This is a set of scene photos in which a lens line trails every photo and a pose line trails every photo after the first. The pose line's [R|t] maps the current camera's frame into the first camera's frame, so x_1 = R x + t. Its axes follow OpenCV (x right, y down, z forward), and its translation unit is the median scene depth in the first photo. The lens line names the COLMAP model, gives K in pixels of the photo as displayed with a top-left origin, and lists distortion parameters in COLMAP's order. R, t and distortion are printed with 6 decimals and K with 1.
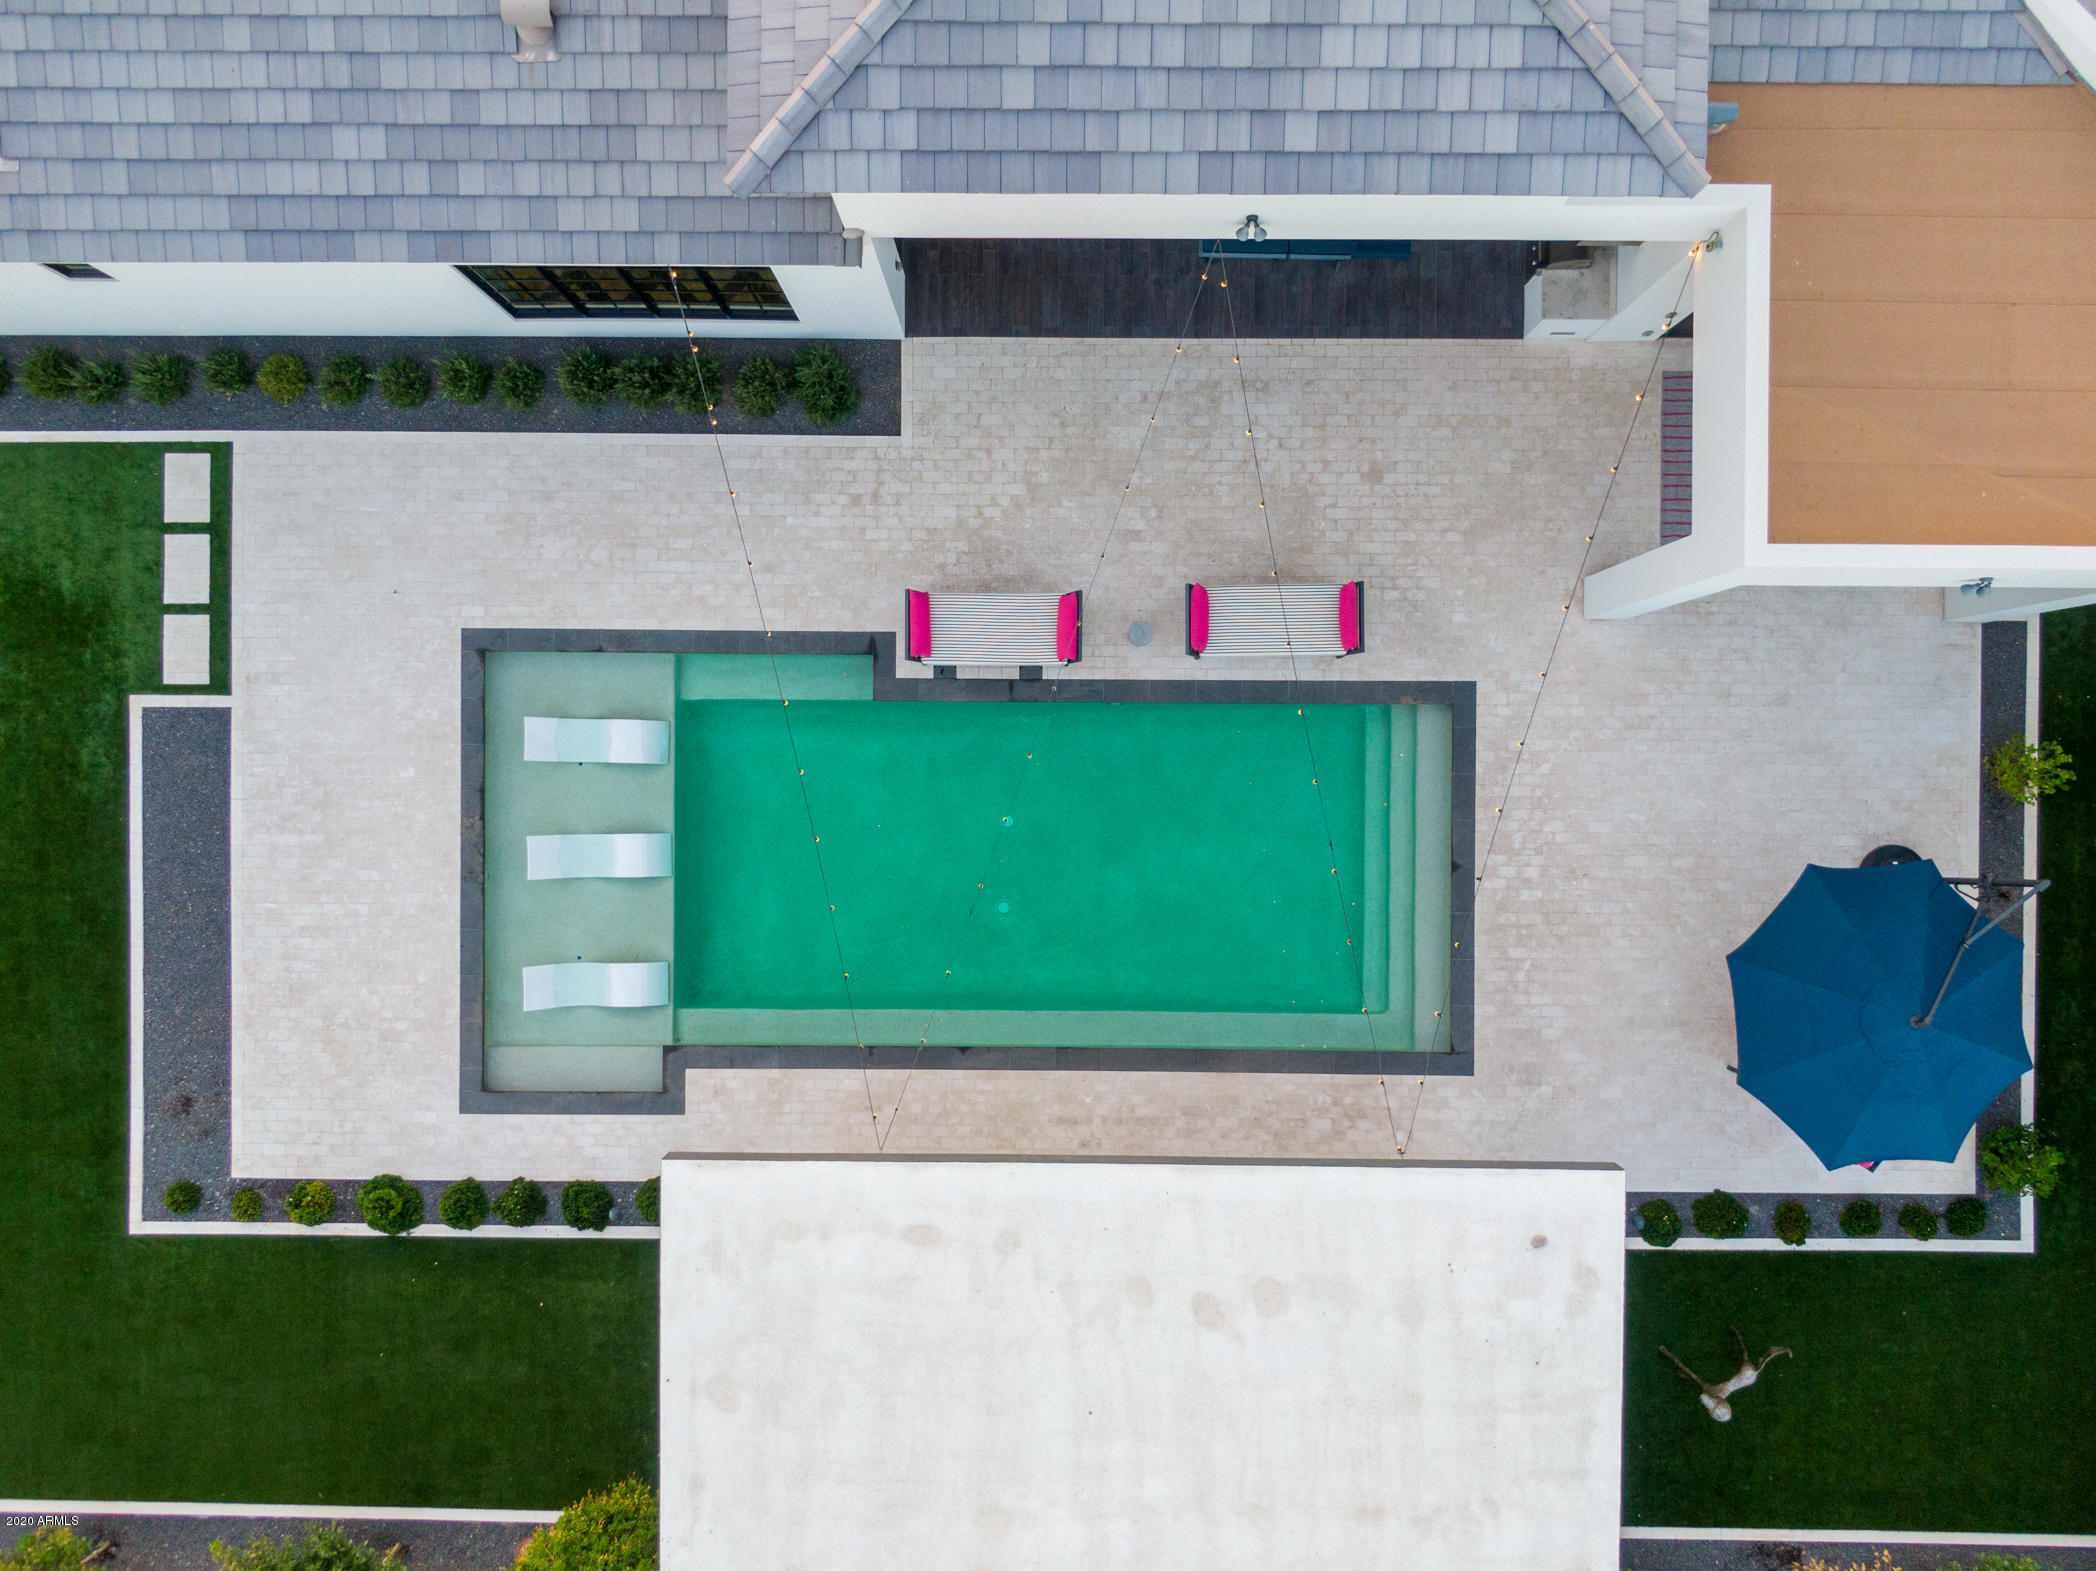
lens RADIAL K [[1509.4, 0, 1051.0], [0, 1509.4, 794.0], [0, 0, 1]] dist [0.051971, -0.086694]
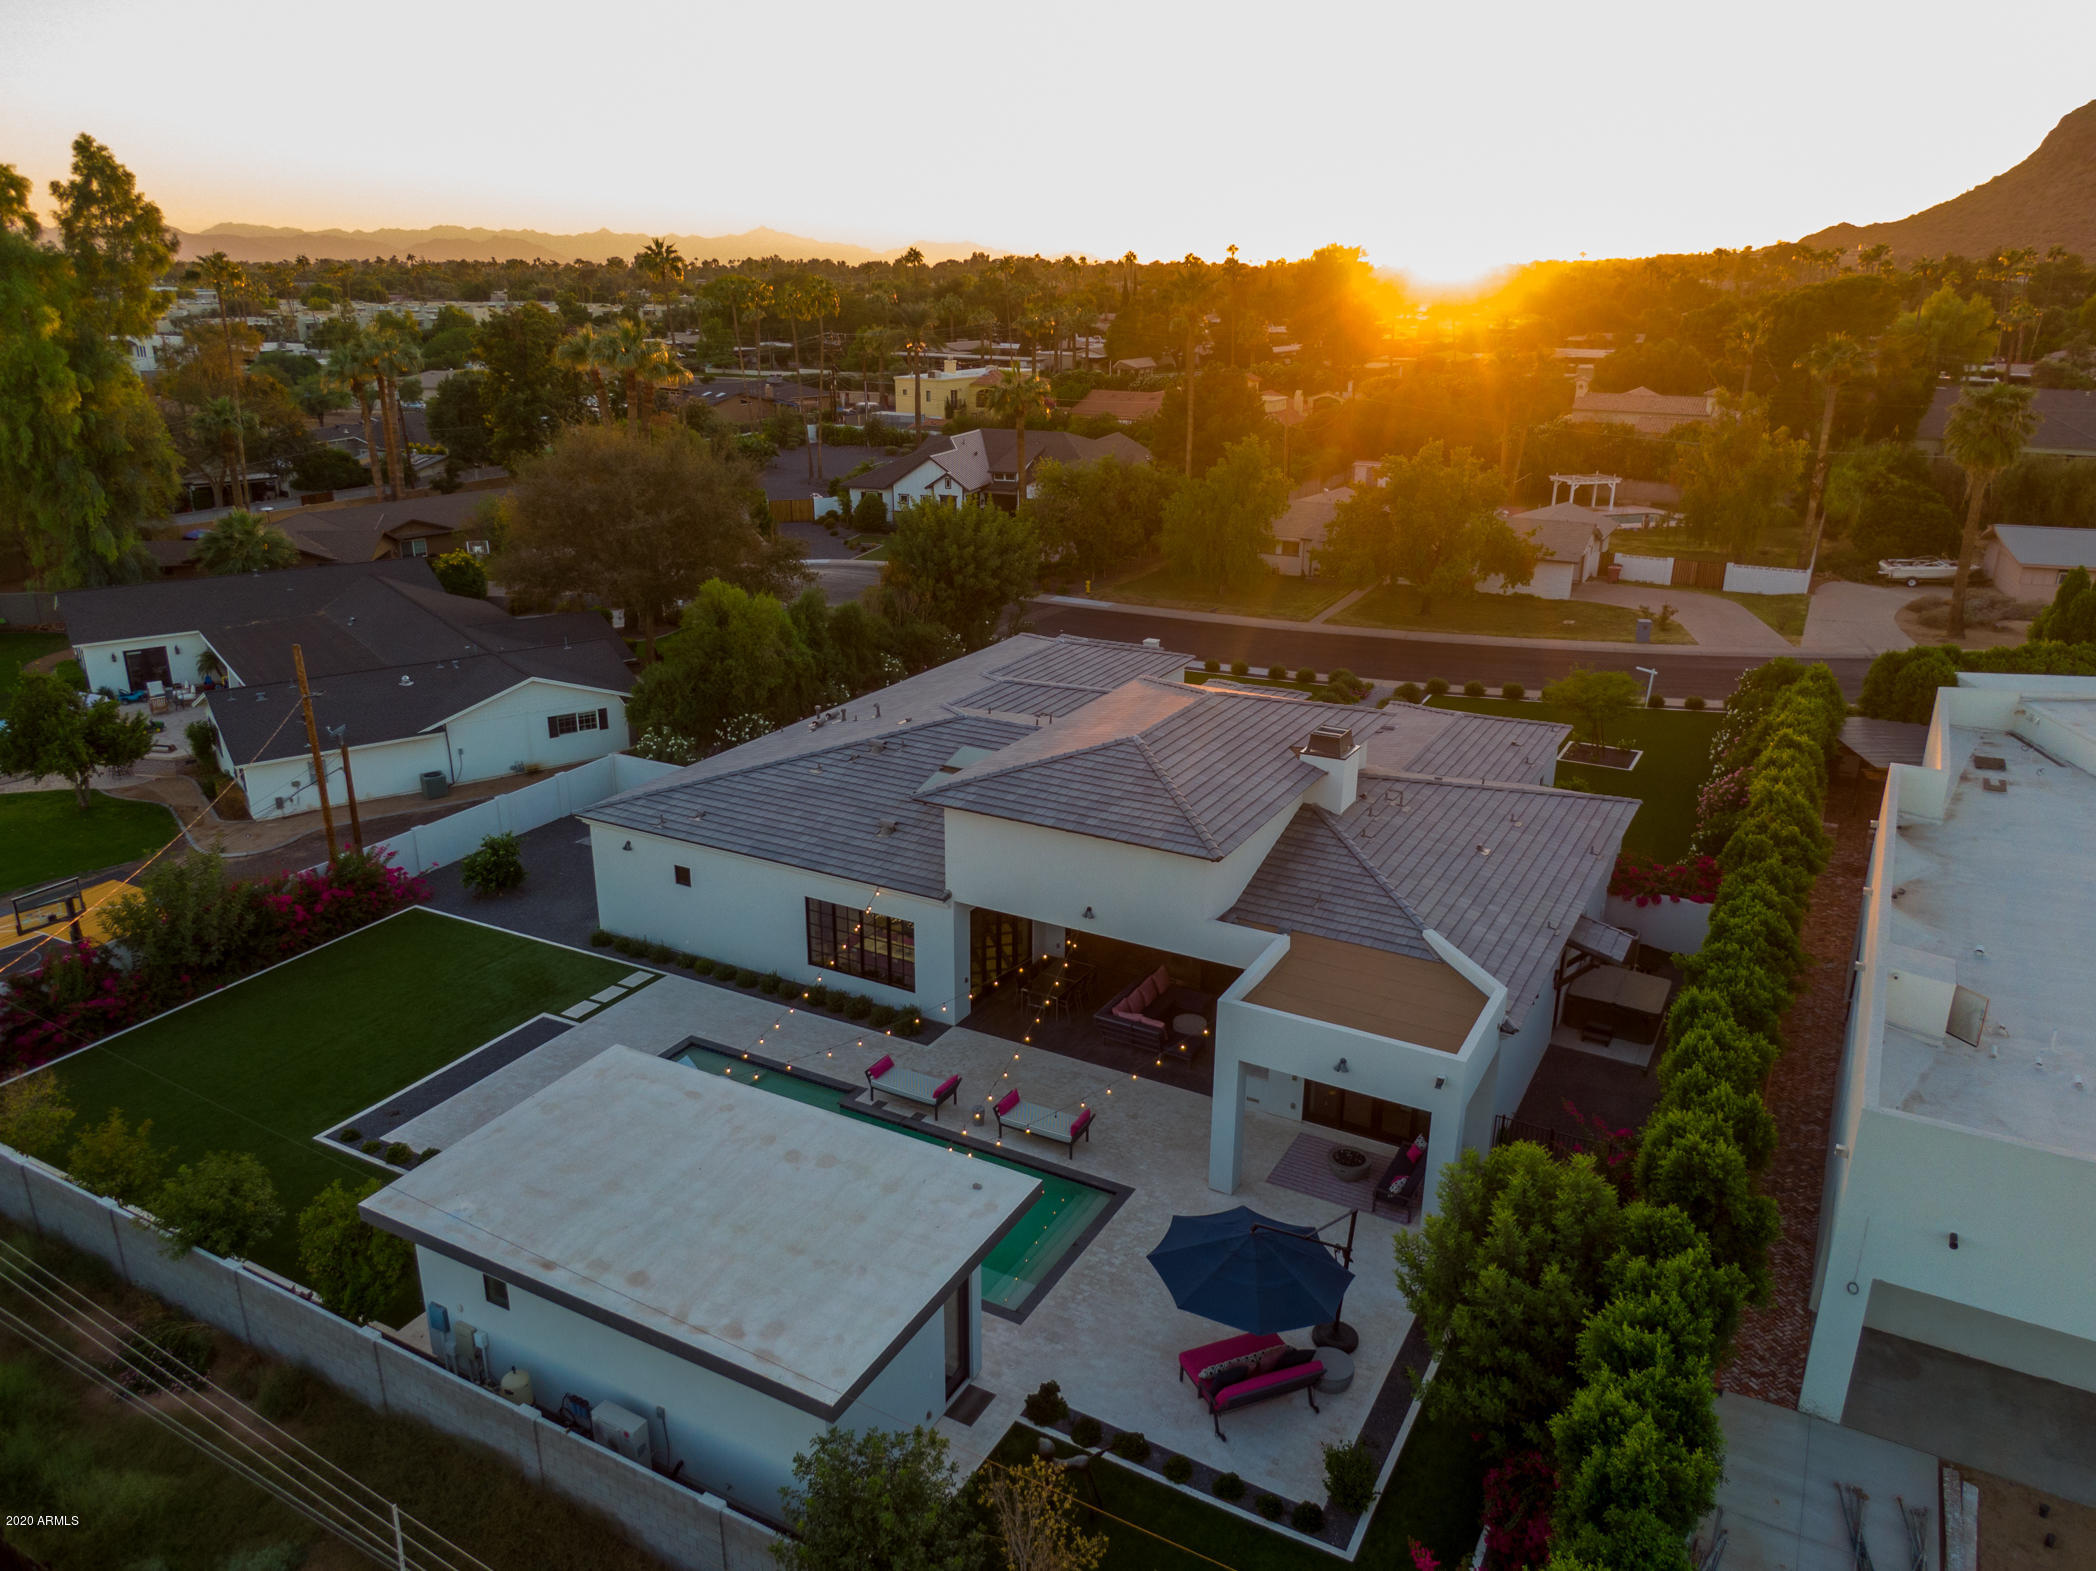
lens RADIAL K [[1509.4, 0, 1051.0], [0, 1509.4, 794.0], [0, 0, 1]] dist [0.051971, -0.086694]
pose [[0.881288, 0.170143, -0.440889, 0.865950], [-0.472218, 0.280502, -0.835661, 1.256446], [-0.018511, 0.944653, 0.327548, 0.030549]]
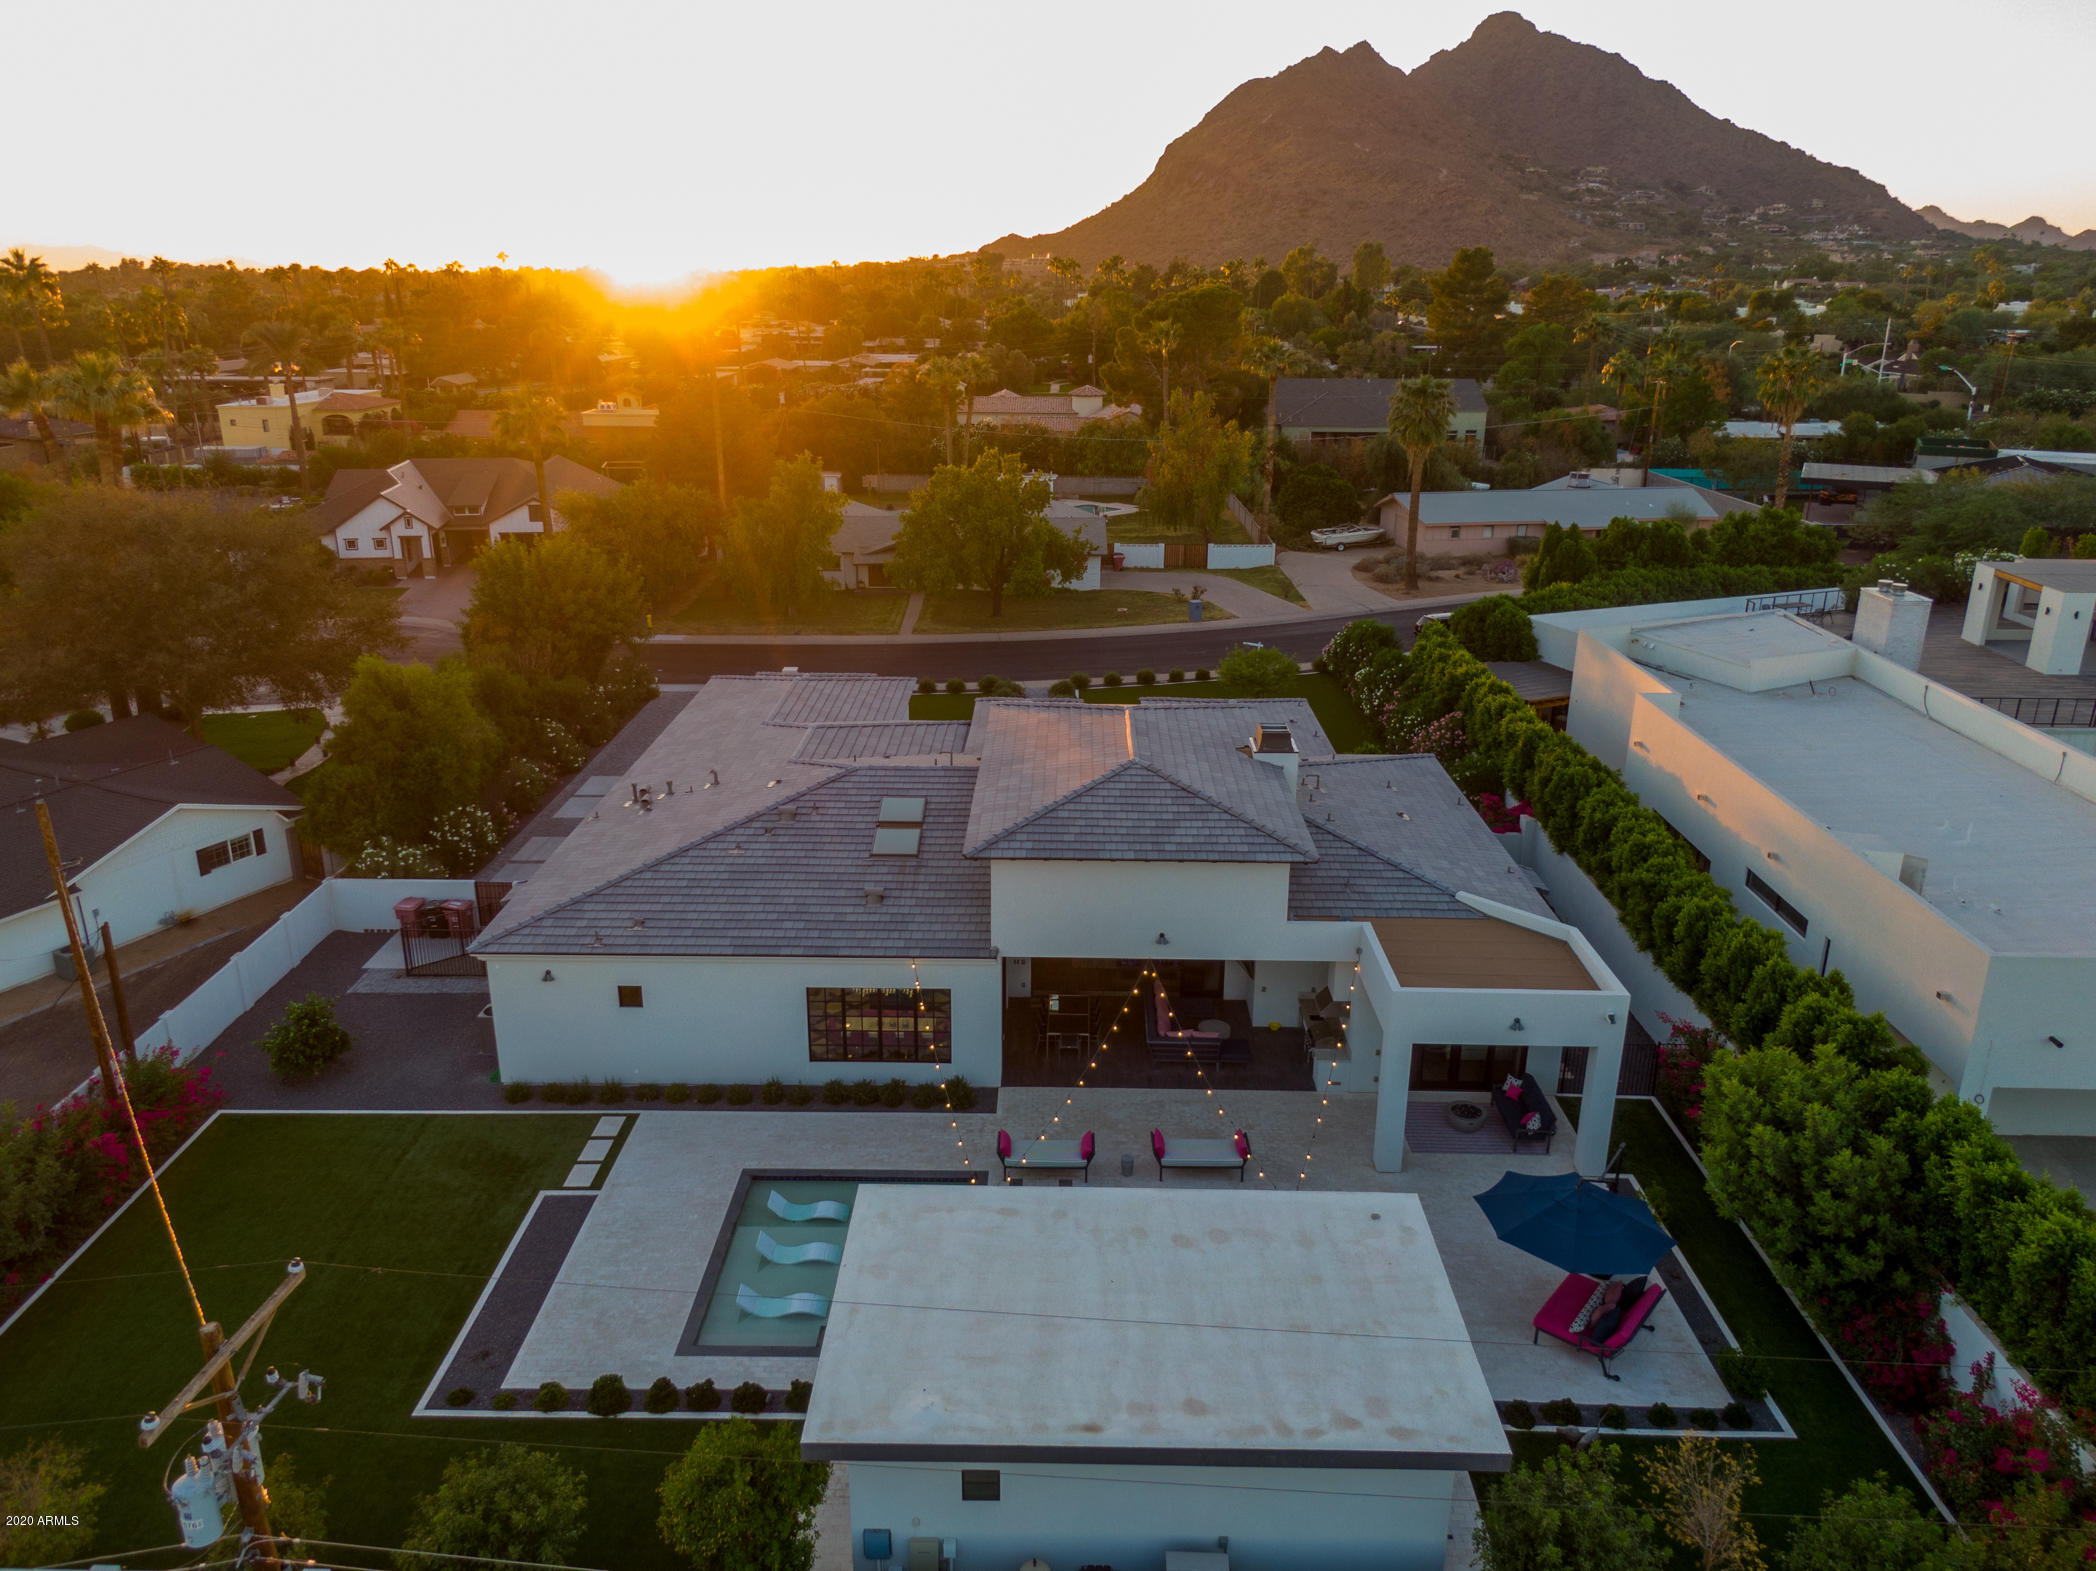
lens RADIAL K [[1509.4, 0, 1051.0], [0, 1509.4, 794.0], [0, 0, 1]] dist [0.051971, -0.086694]
pose [[0.999887, 0.015043, -0.000236, -0.036282], [-0.004981, 0.316195, -0.948681, 1.424331], [-0.014196, 0.948575, 0.316234, 0.024622]]
